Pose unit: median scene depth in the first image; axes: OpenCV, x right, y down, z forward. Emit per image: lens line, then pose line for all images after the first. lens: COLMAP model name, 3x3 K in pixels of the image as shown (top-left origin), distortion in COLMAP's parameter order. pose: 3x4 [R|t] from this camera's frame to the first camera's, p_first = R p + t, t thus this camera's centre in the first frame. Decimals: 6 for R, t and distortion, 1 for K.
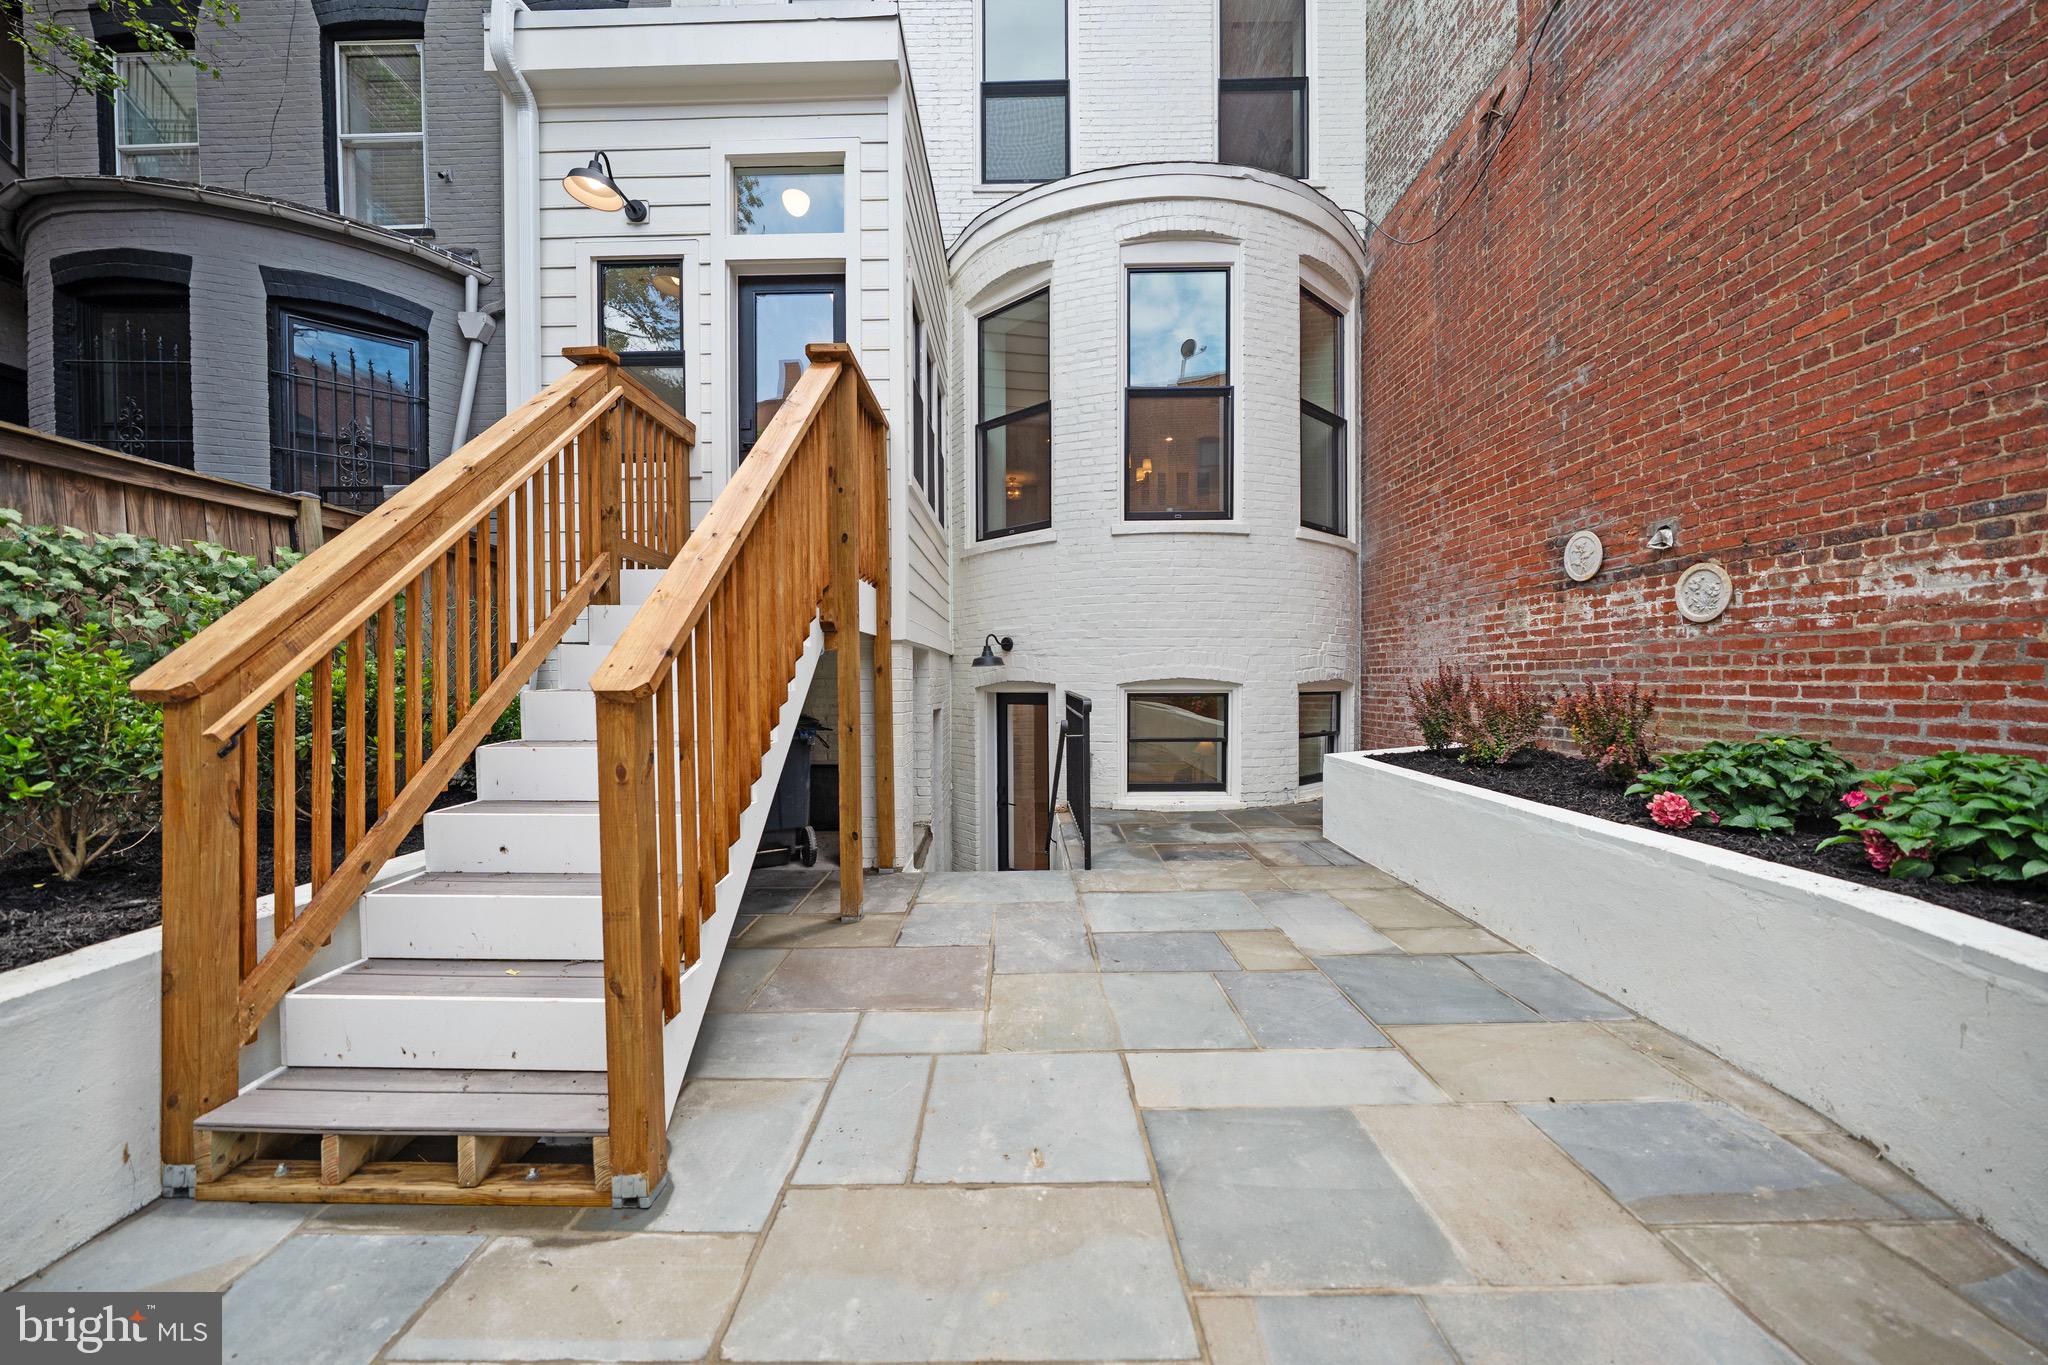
lens RADIAL K [[701.1, 0, 1051.8], [0, 701.1, 638.0], [0, 0, 1]] dist [-0.006929, 0.000857]
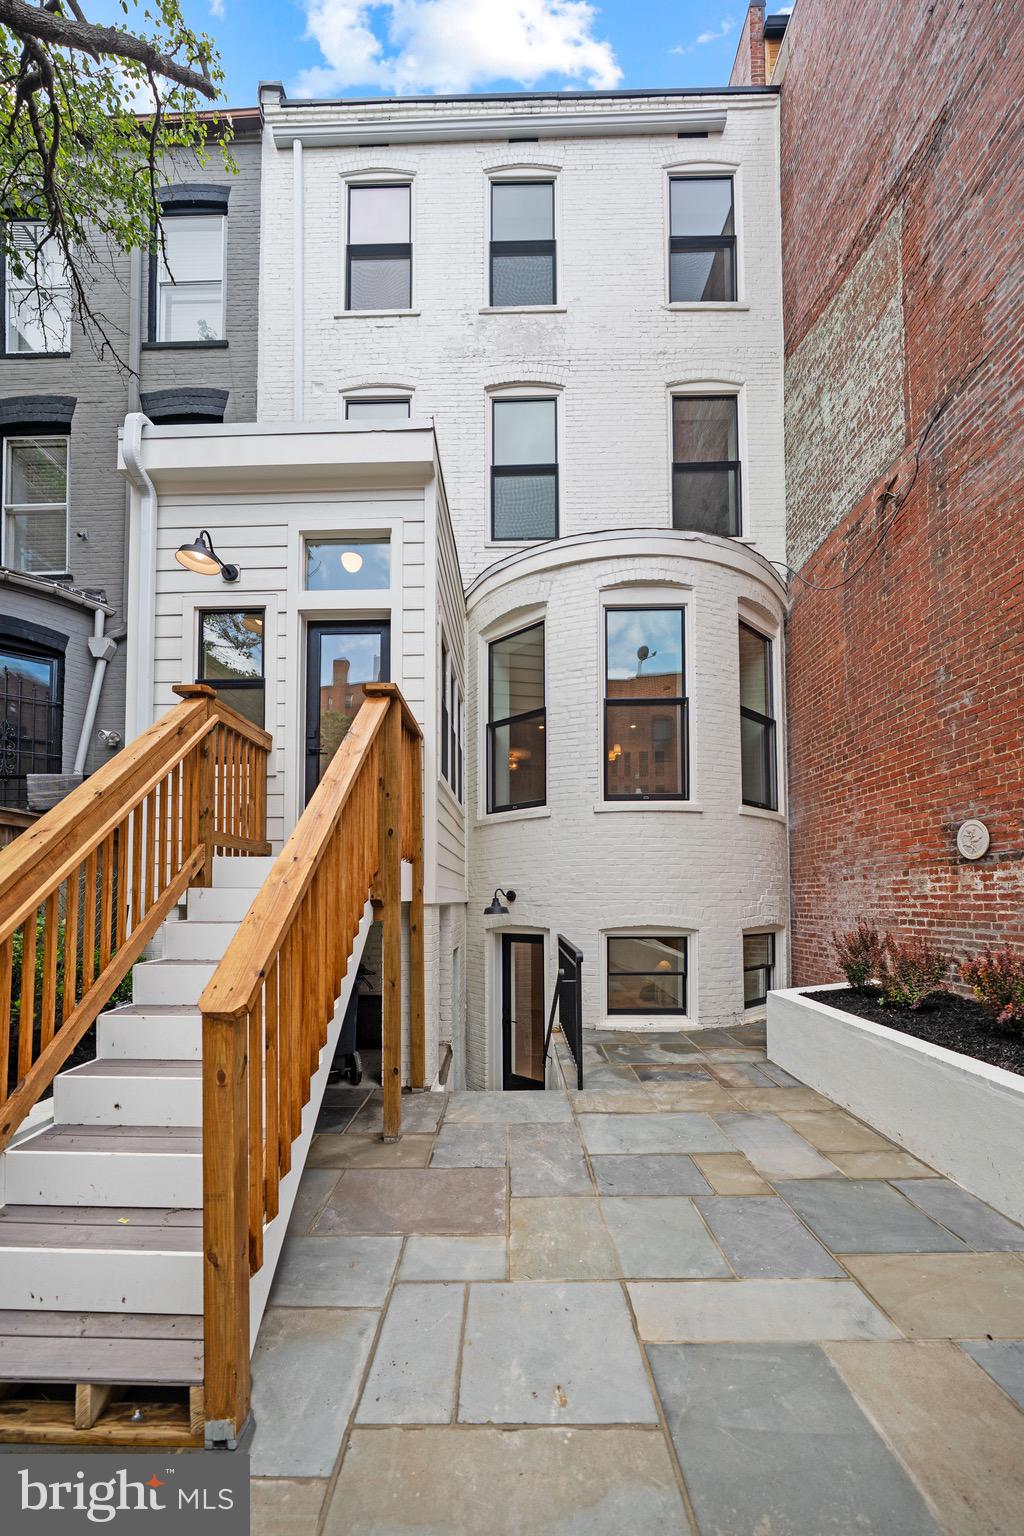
lens RADIAL K [[525.8, 0, 506.9], [0, 525.8, 772.5], [0, 0, 1]] dist [-0.006929, 0.000857]
pose [[0.999981, -0.001412, -0.005933, -0.076278], [0.001132, 0.998895, -0.046991, -0.197688], [0.005993, 0.046983, 0.998878, 0.046213]]
